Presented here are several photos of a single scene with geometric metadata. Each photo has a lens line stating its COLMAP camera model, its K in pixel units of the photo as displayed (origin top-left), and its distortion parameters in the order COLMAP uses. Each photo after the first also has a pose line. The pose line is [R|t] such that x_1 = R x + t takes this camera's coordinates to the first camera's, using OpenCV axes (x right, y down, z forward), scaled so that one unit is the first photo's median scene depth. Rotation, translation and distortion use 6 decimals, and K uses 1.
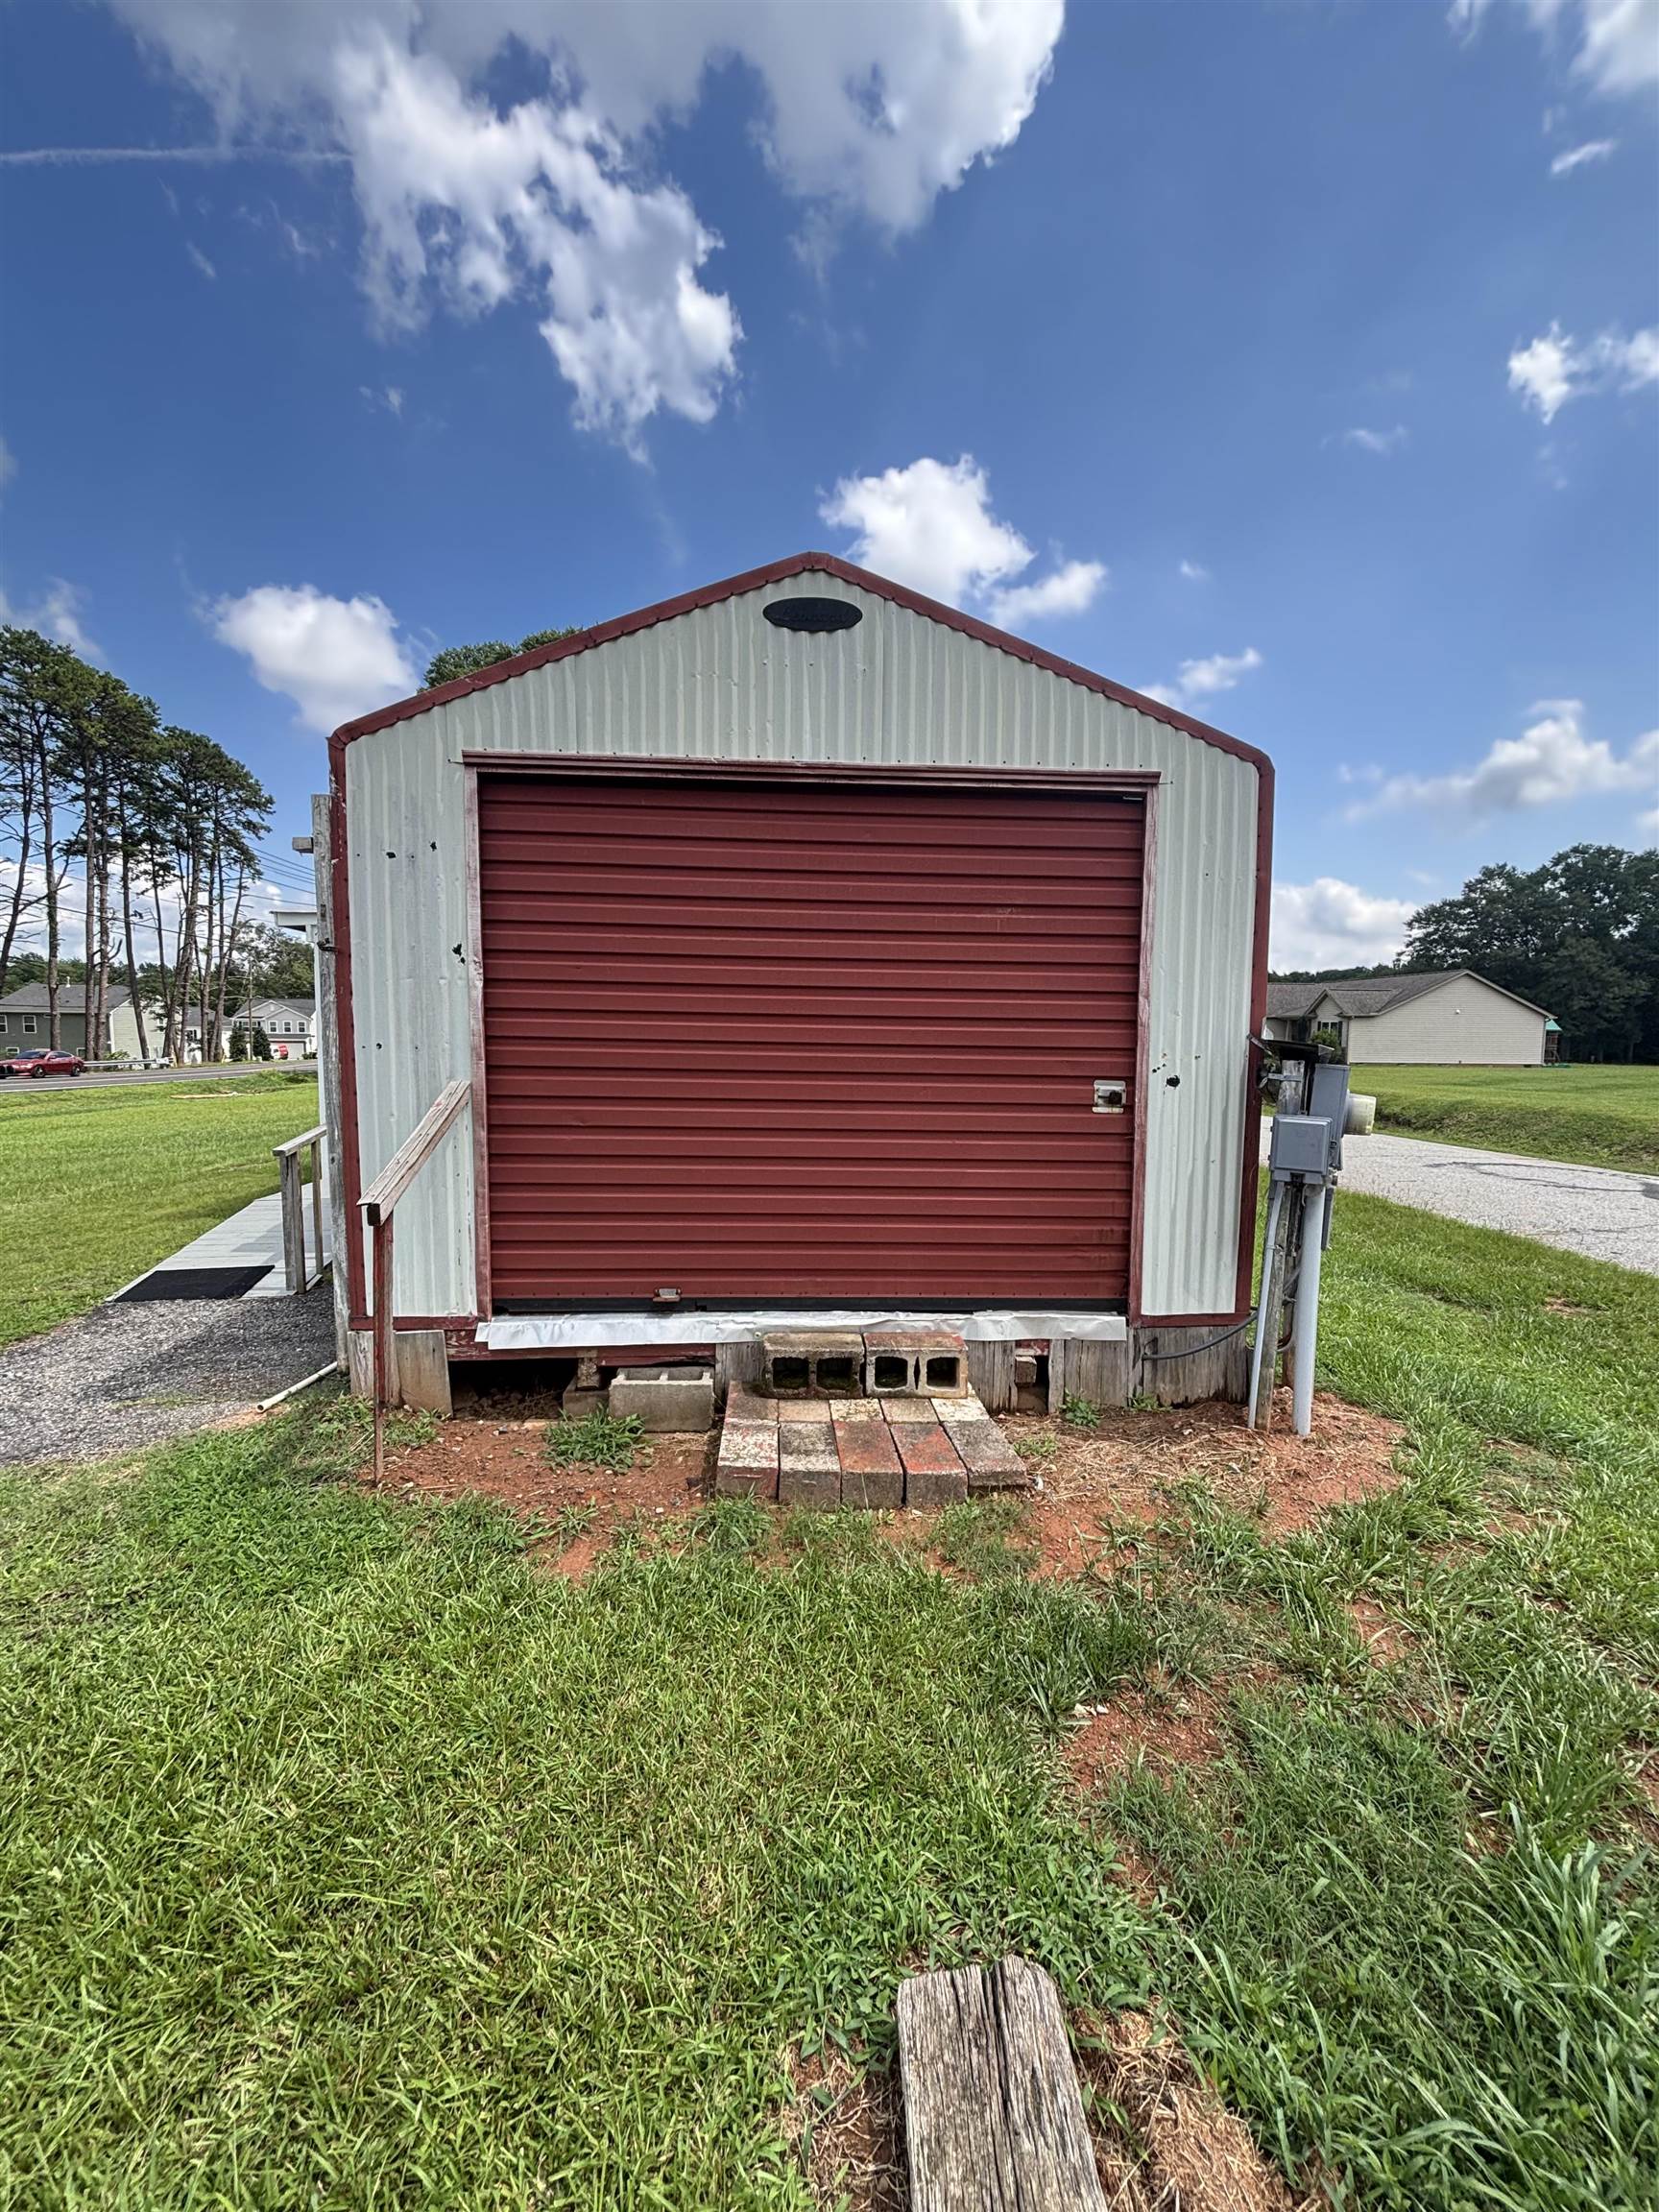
lens RADIAL K [[884.6, 0, 833.1], [0, 884.6, 1093.2], [0, 0, 1]] dist [-0.002965, 0.000626]
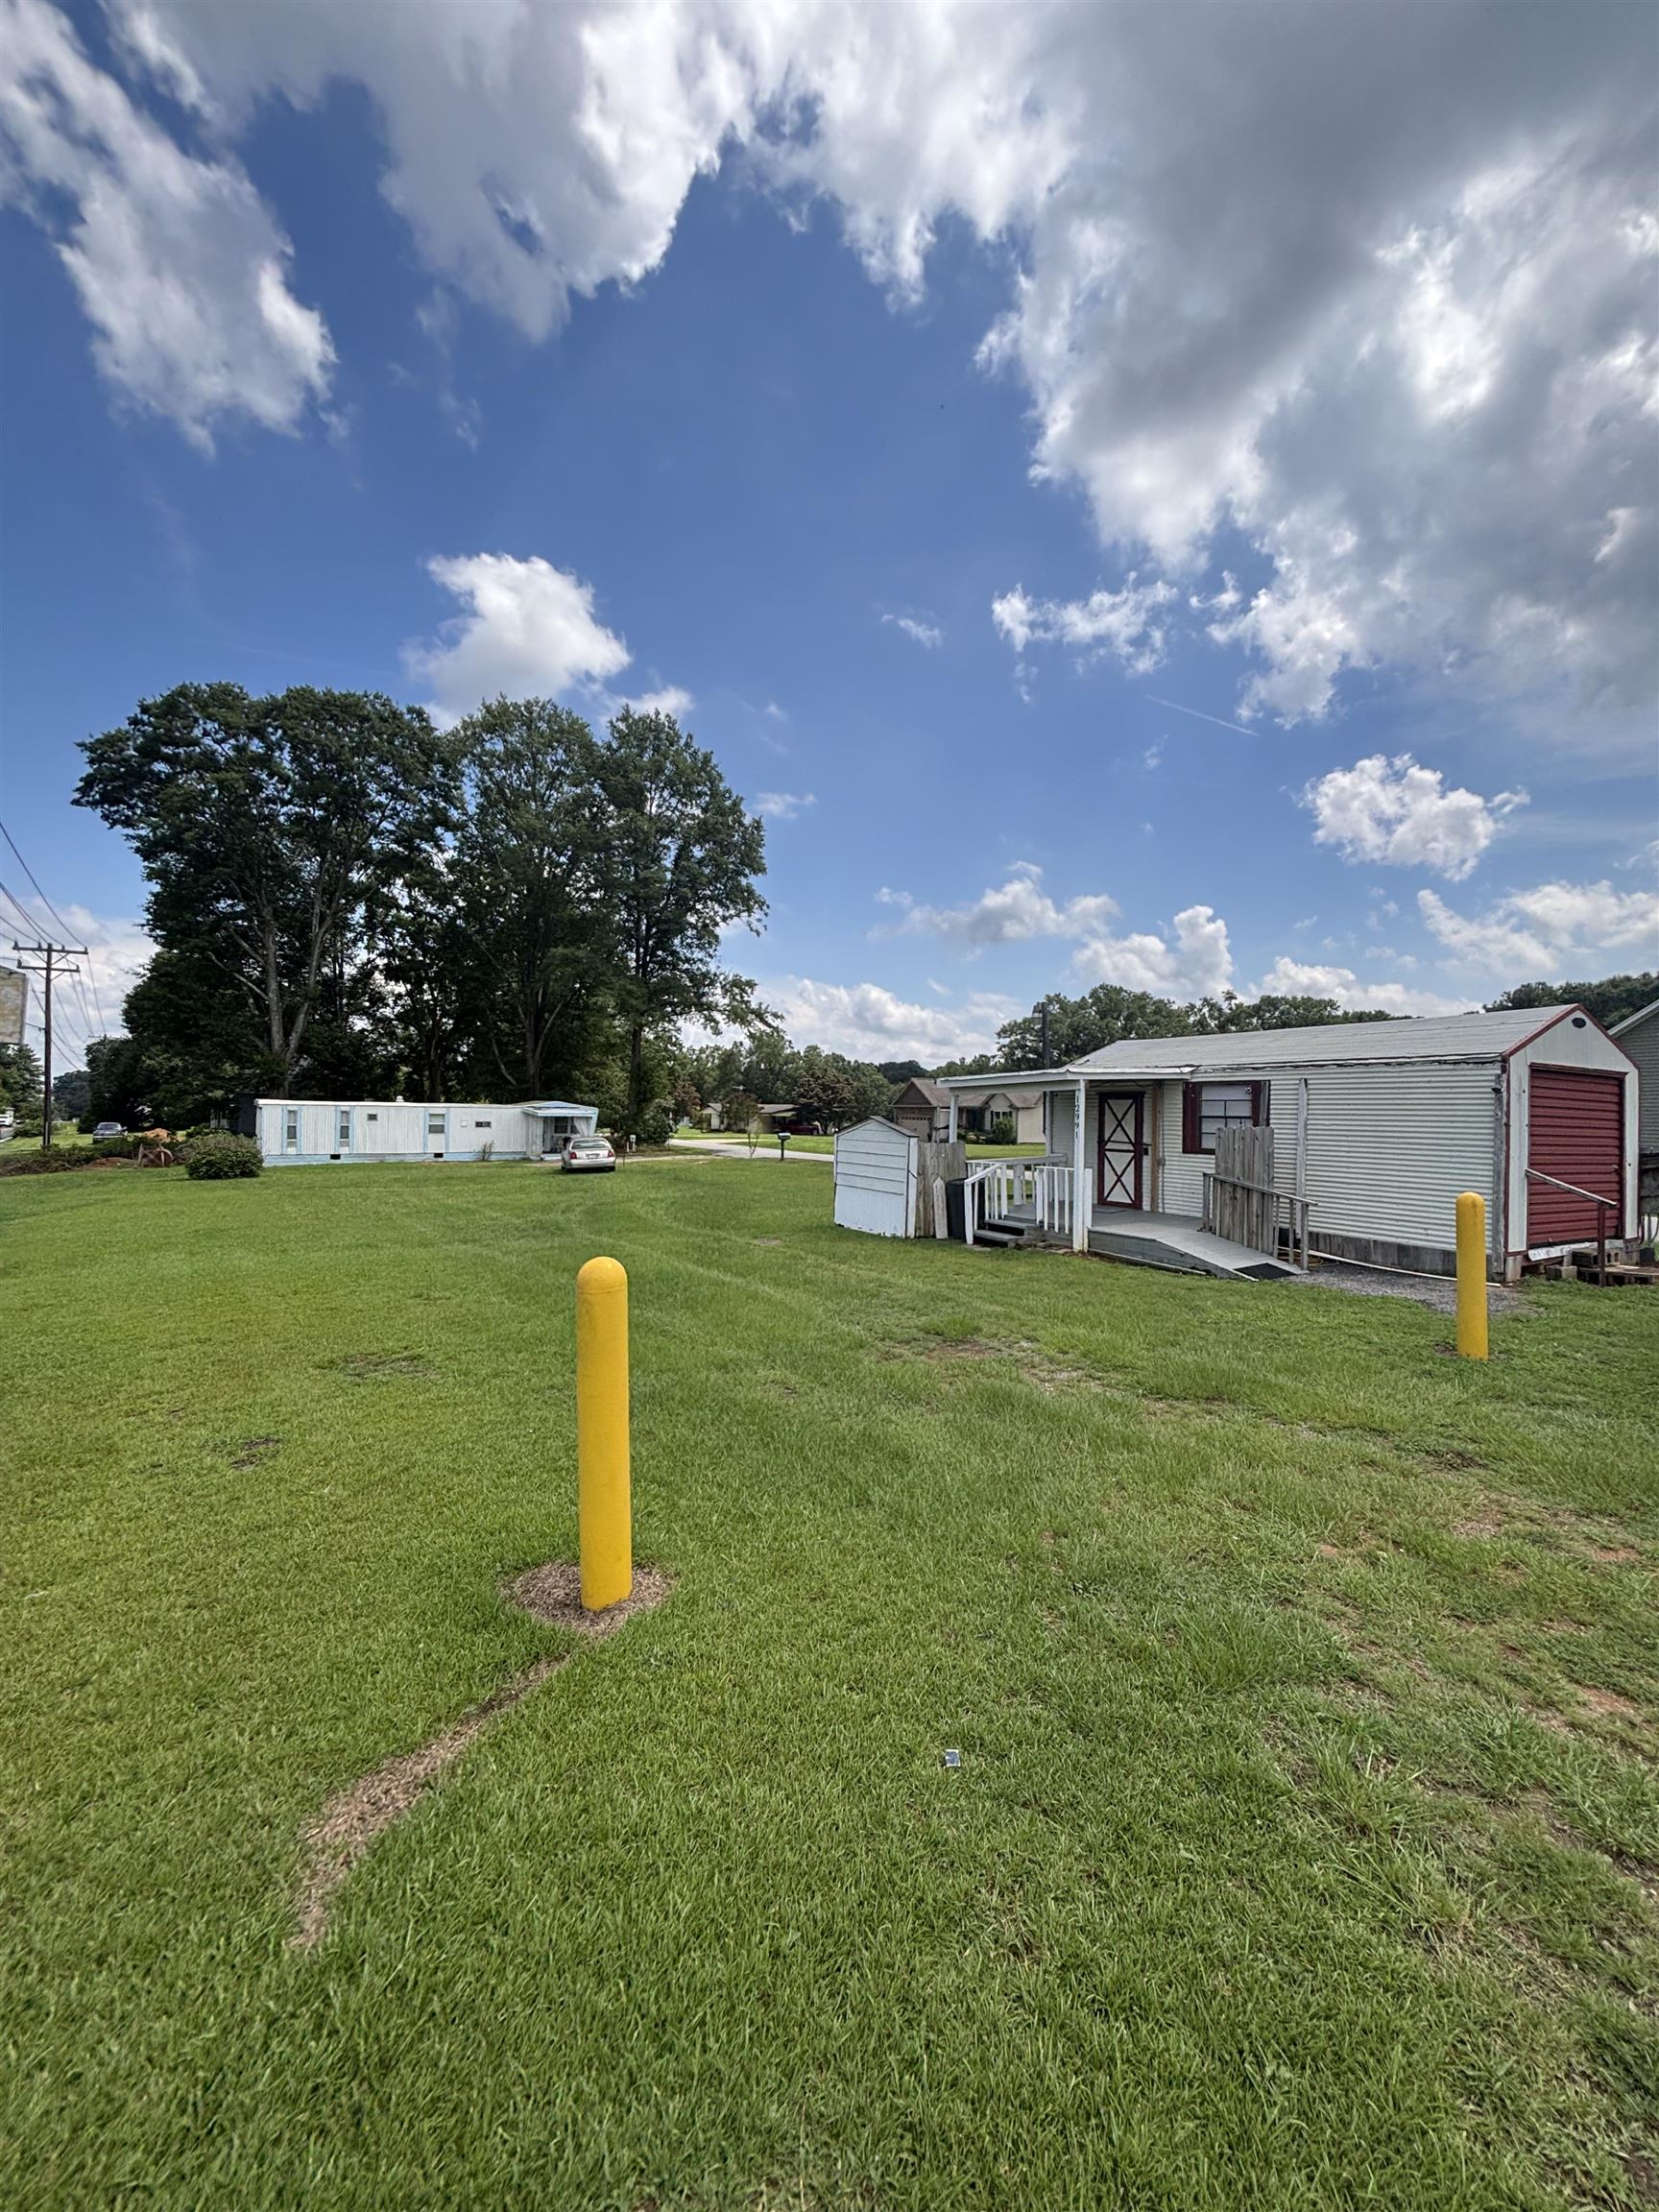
lens RADIAL K [[884.6, 0, 828.0], [0, 884.6, 1108.1], [0, 0, 1]] dist [-0.002965, 0.000626]
pose [[0.889882, 0.011137, 0.456055, -0.195416], [0.021795, 0.997522, -0.066888, -0.003613], [-0.455670, 0.069463, 0.887435, -0.029235]]
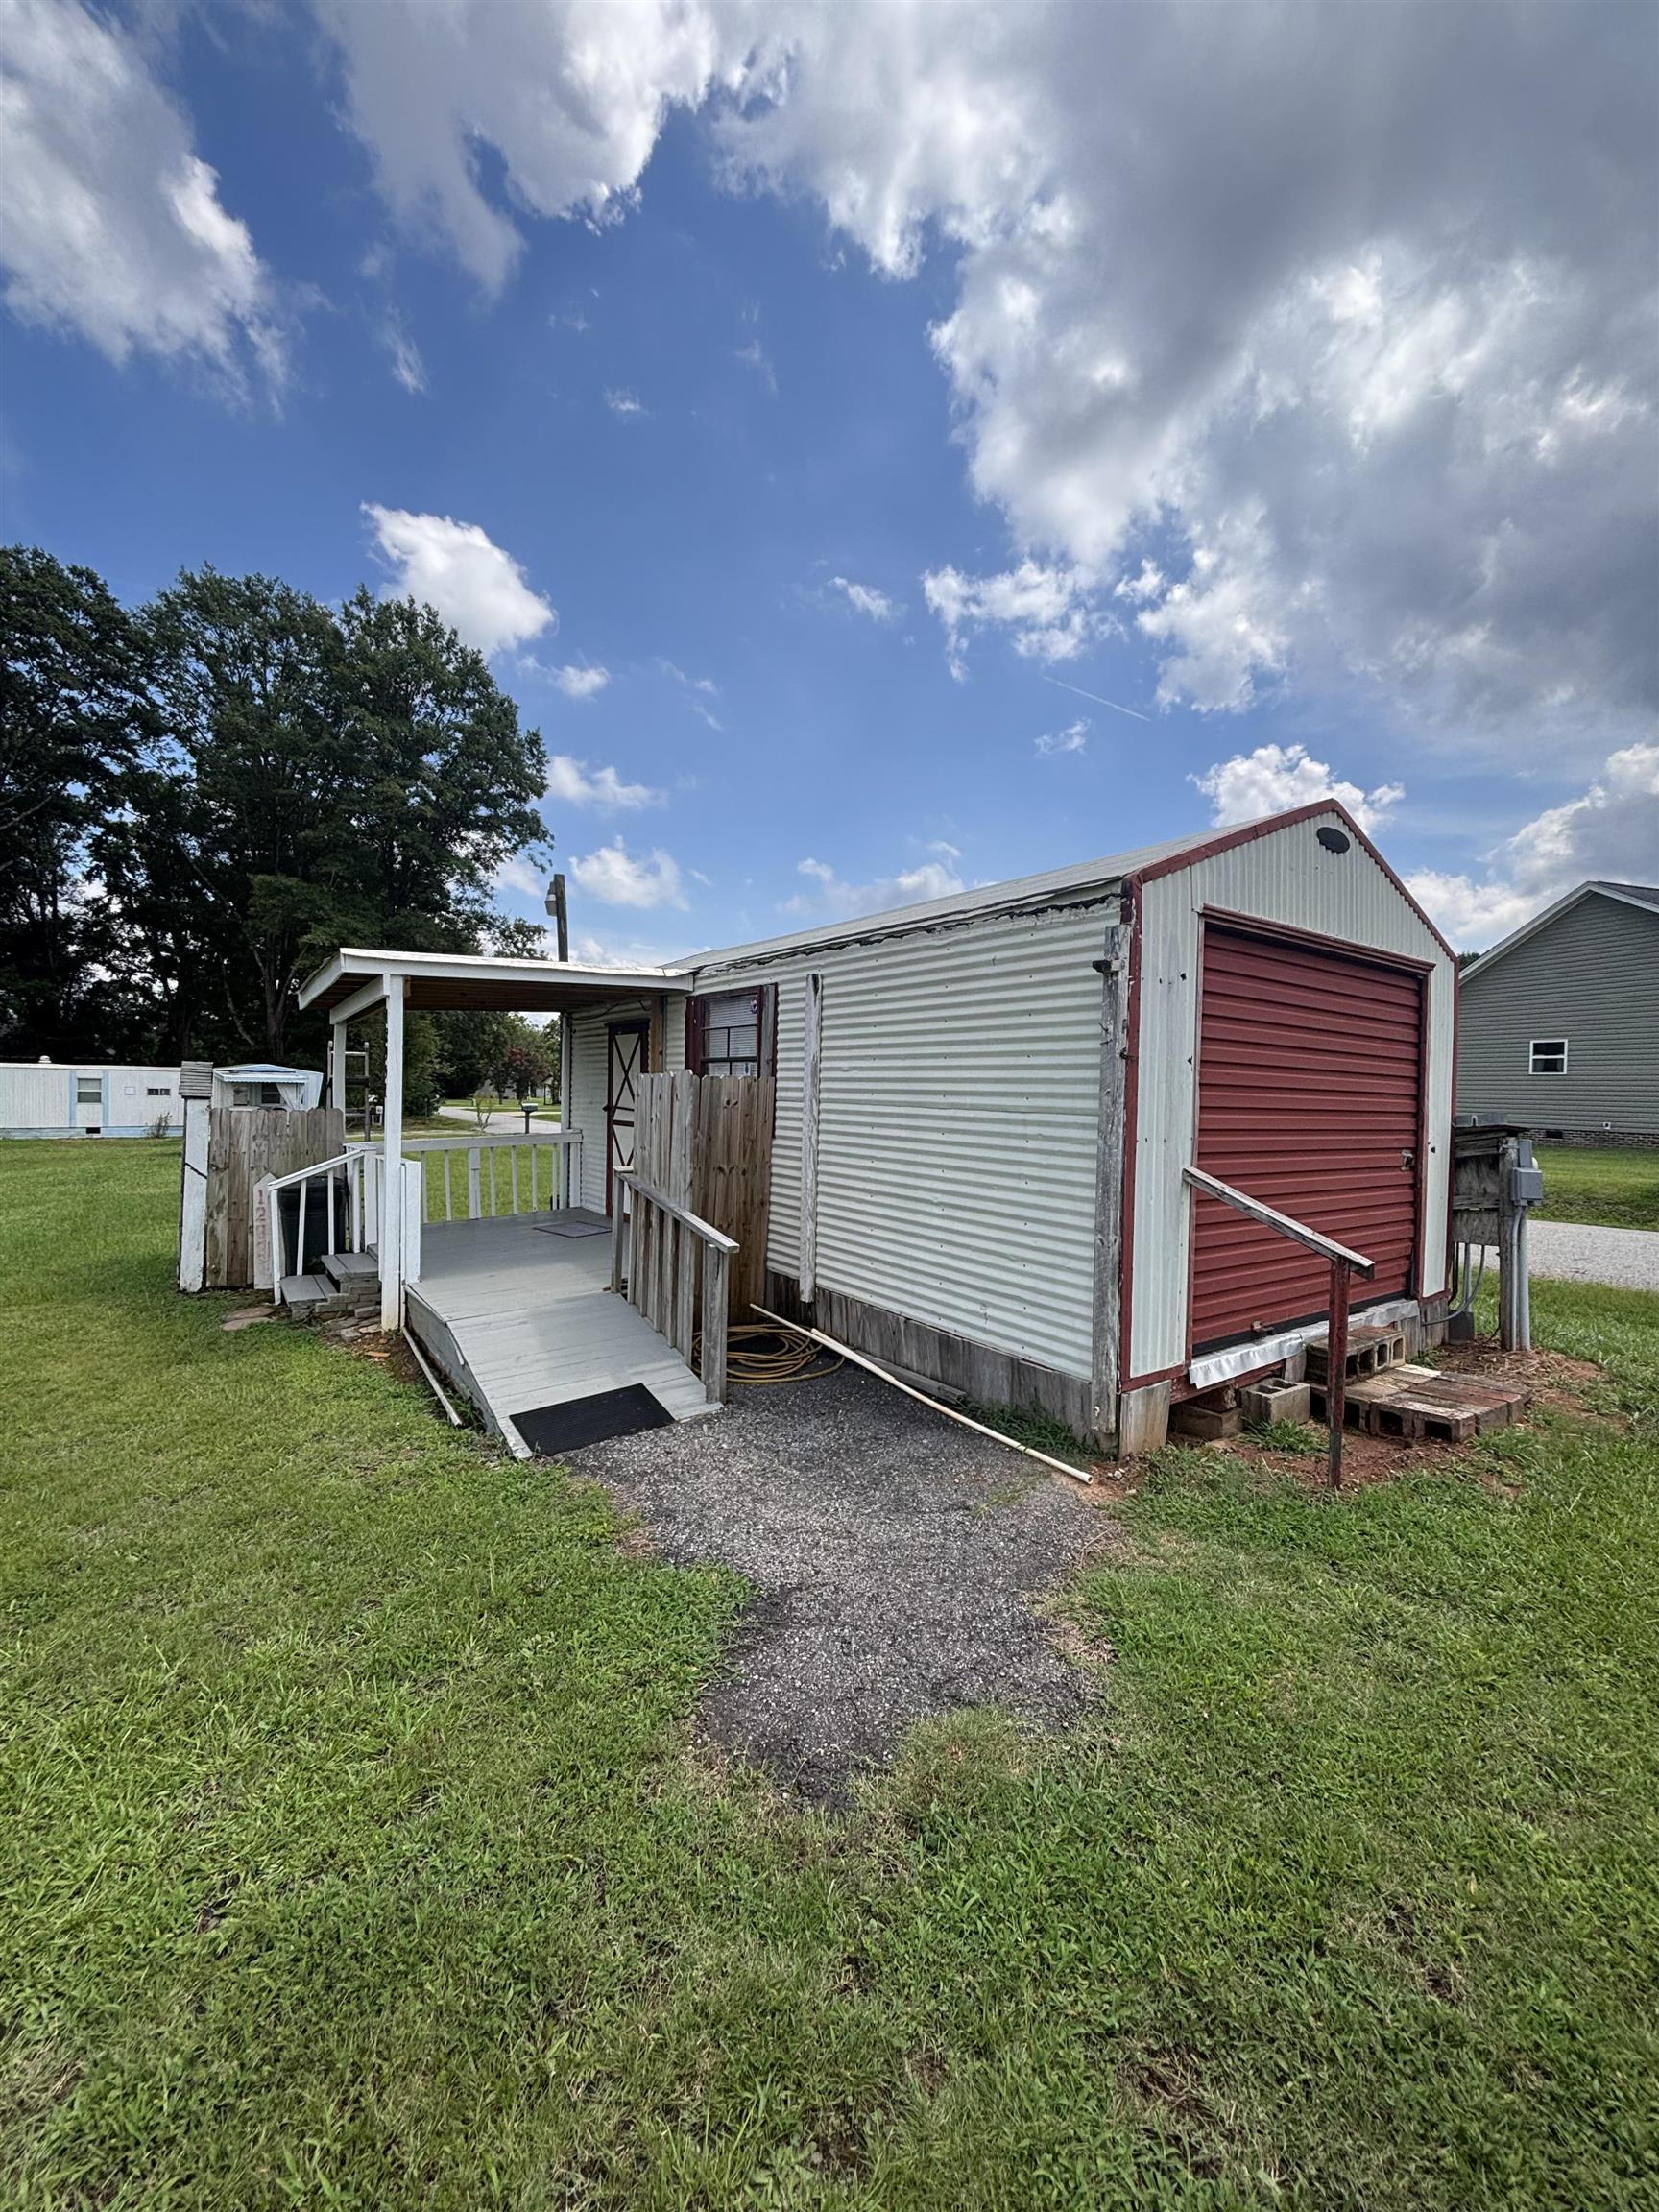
lens RADIAL K [[884.6, 0, 826.9], [0, 884.6, 1105.7], [0, 0, 1]] dist [-0.002965, 0.000626]
pose [[0.841245, -0.002049, 0.540651, -0.074889], [0.025566, 0.999025, -0.035995, -0.003426], [-0.540050, 0.044103, 0.840477, 0.012176]]
